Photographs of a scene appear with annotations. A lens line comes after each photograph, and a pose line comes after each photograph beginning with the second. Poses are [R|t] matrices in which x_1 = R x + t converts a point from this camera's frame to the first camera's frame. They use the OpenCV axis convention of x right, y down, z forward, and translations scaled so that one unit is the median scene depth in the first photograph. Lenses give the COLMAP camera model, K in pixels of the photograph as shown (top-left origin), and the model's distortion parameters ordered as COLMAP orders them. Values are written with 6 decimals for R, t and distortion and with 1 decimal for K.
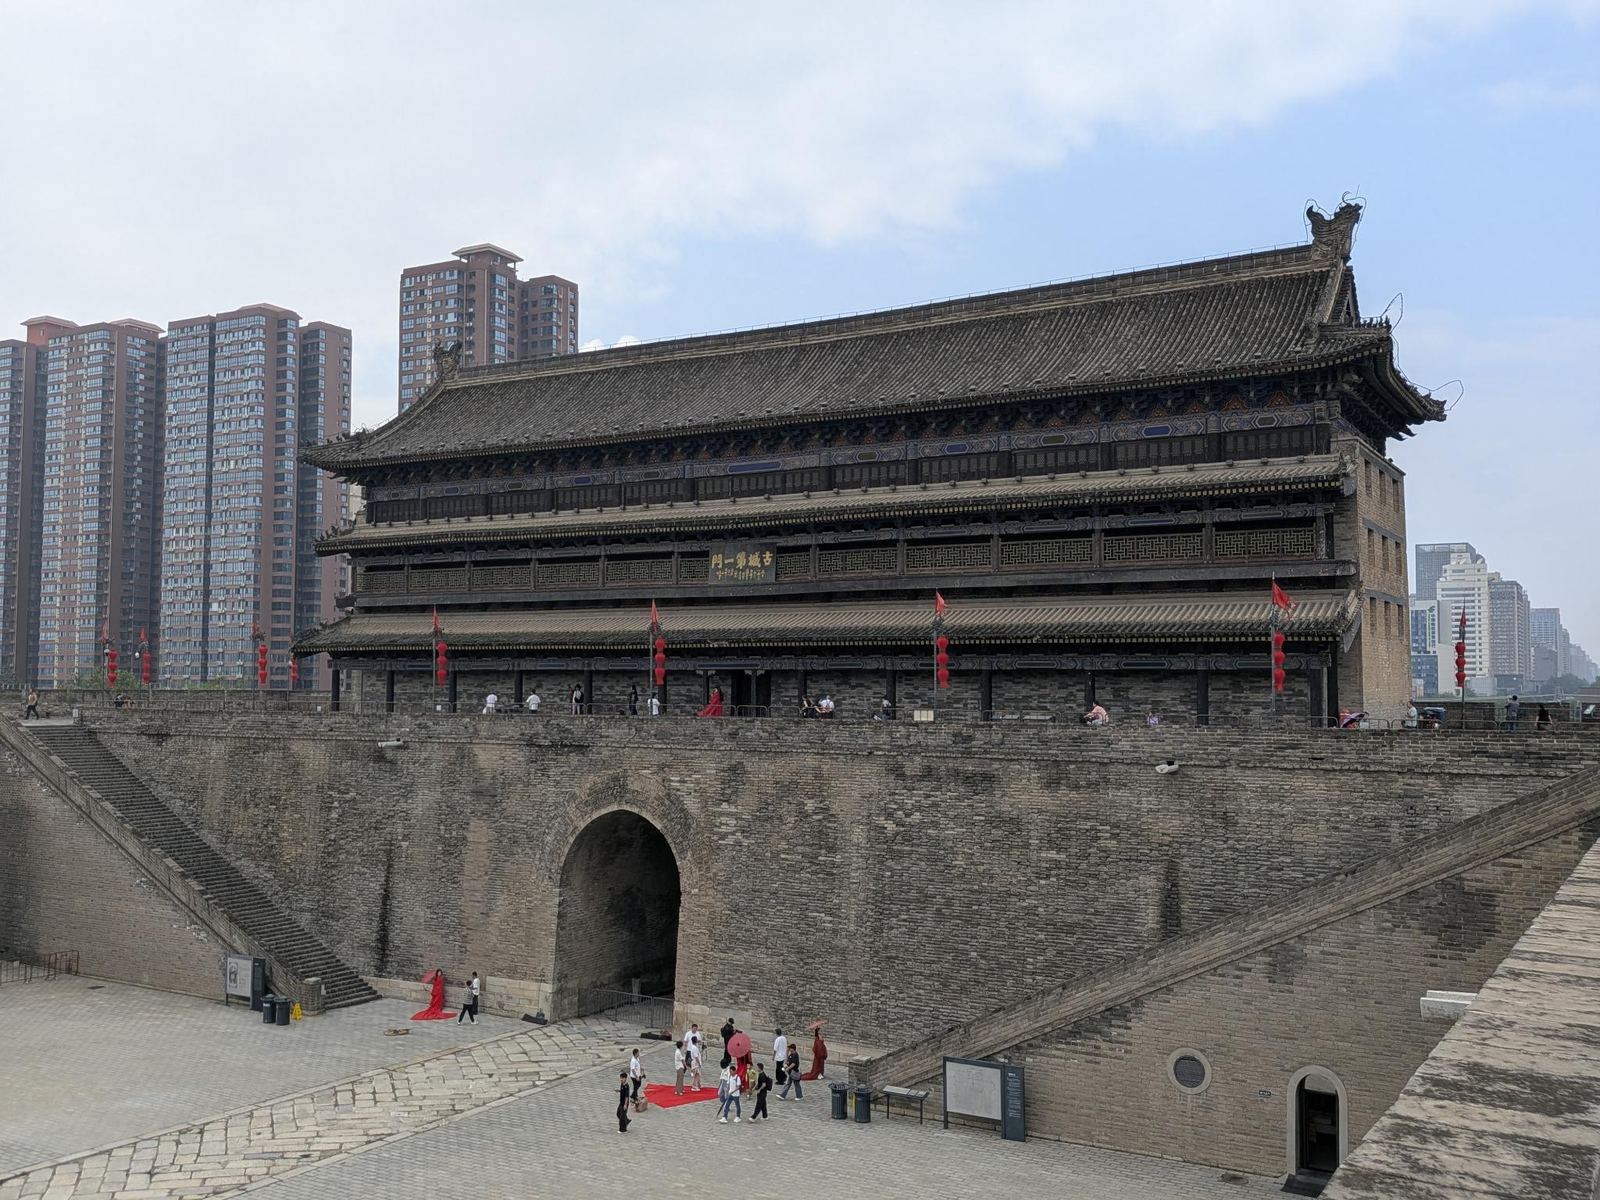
lens RADIAL K [[1509.4, 0, 790.7], [0, 1509.4, 584.1], [0, 0, 1]] dist [0.089356, 0.000000]
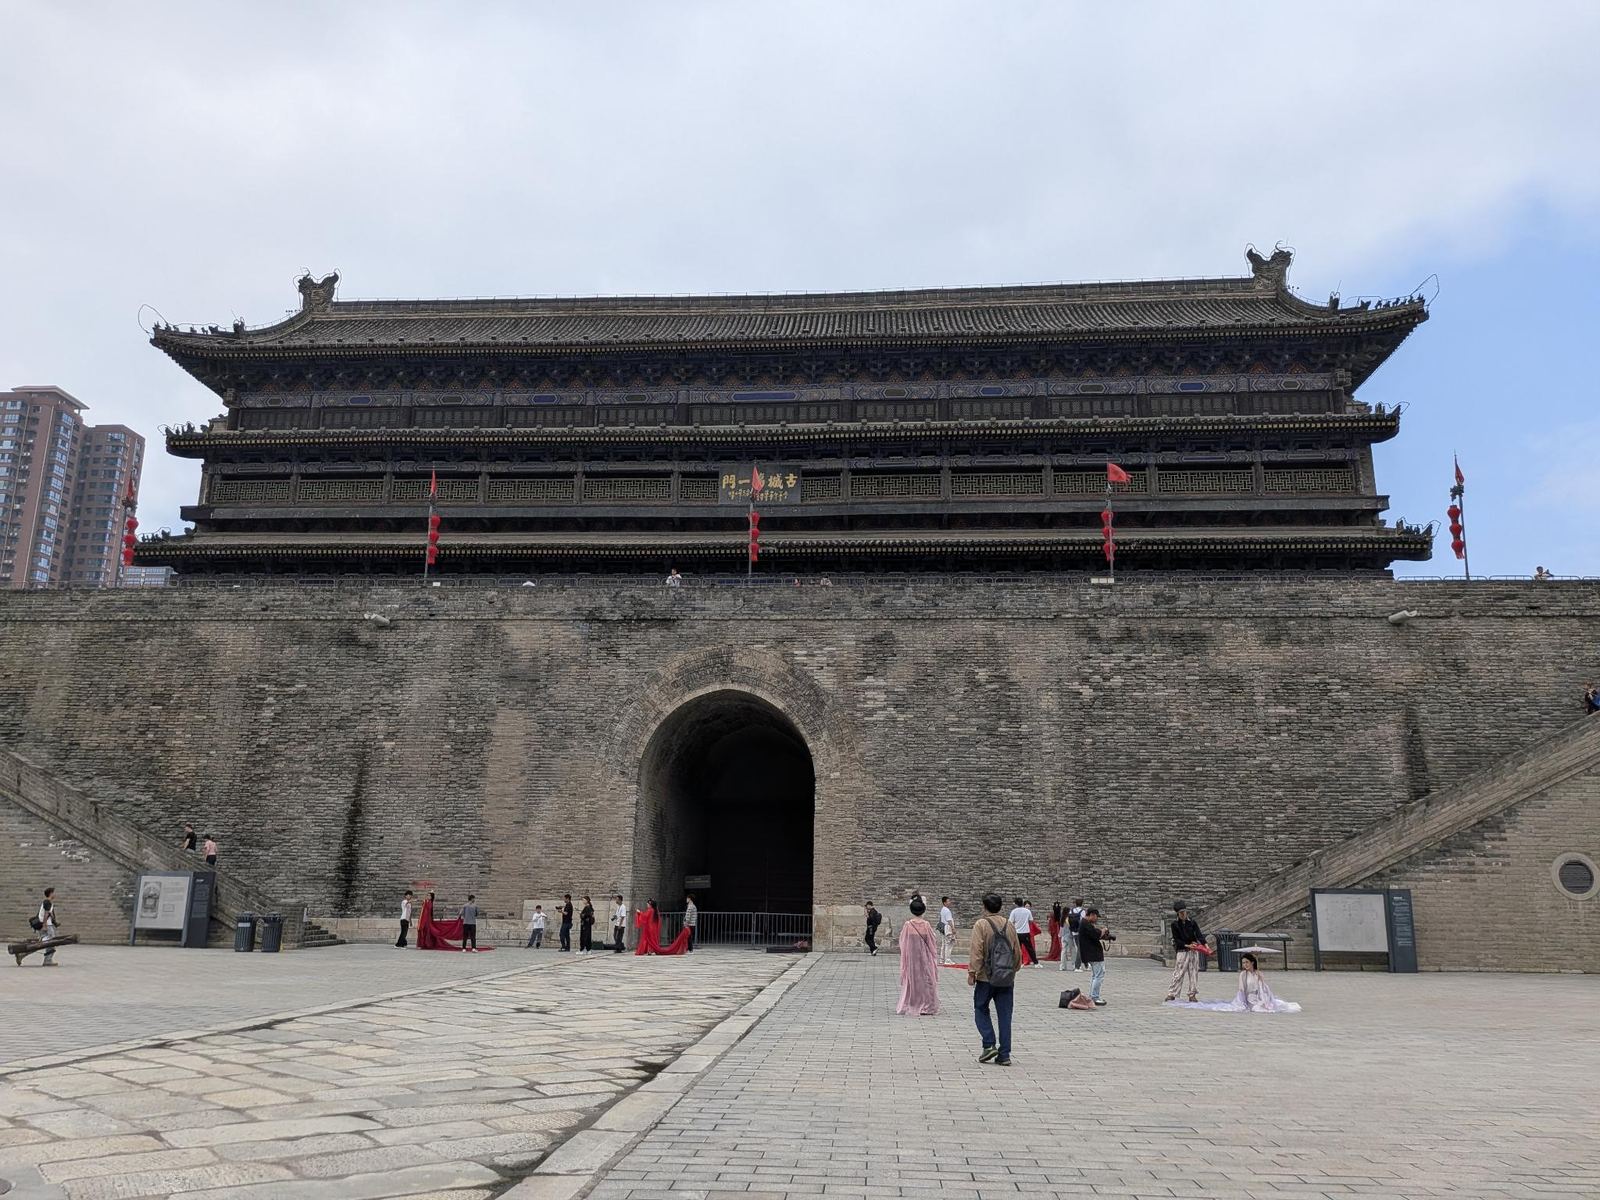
lens RADIAL K [[1162.8, 0, 796.2], [0, 1162.8, 614.2], [0, 0, 1]] dist [0.045350, -0.054389]
pose [[0.892966, 0.110921, 0.436243, -0.359490], [-0.038752, 0.984508, -0.171002, 0.213373], [-0.448452, 0.135794, 0.883431, 0.391219]]
